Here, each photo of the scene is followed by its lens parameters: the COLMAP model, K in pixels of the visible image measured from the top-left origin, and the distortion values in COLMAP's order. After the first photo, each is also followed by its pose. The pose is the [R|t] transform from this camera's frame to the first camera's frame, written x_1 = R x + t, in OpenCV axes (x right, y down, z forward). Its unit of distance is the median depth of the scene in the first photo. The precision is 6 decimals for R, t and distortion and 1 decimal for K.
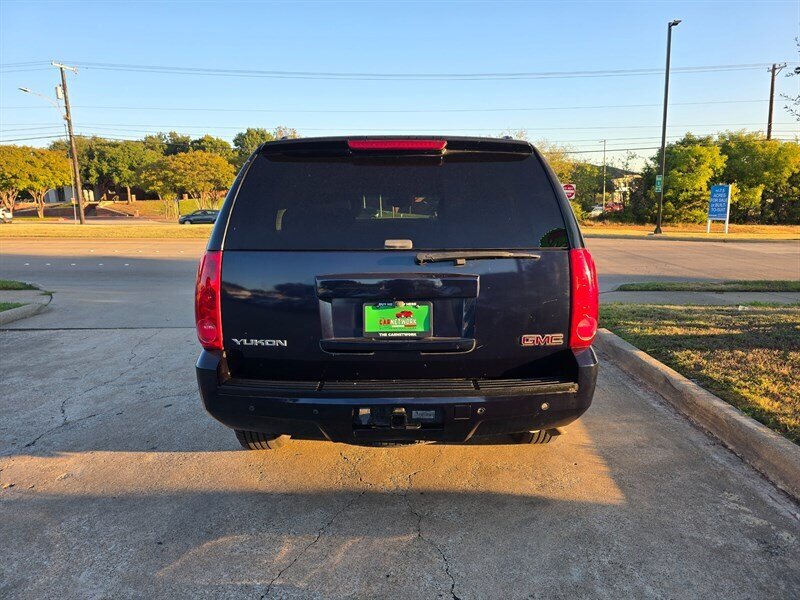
lens RADIAL K [[526.9, 0, 412.1], [0, 526.9, 300.6], [0, 0, 1]] dist [0.055302, -0.050394]
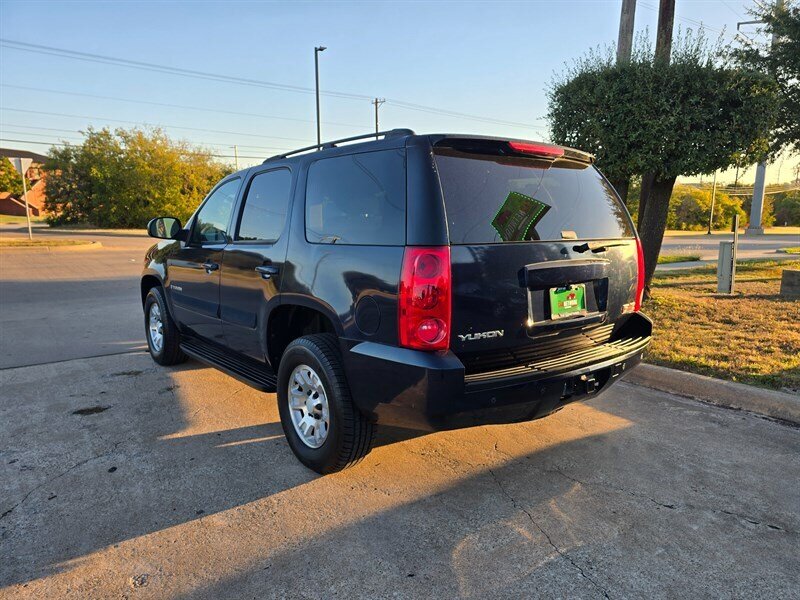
lens RADIAL K [[526.9, 0, 412.1], [0, 526.9, 300.6], [0, 0, 1]] dist [0.055302, -0.050394]
pose [[0.783777, -0.083180, 0.615447, -0.972701], [0.088945, 0.995808, 0.021316, -0.019331], [-0.614640, 0.038034, 0.787890, 0.283228]]
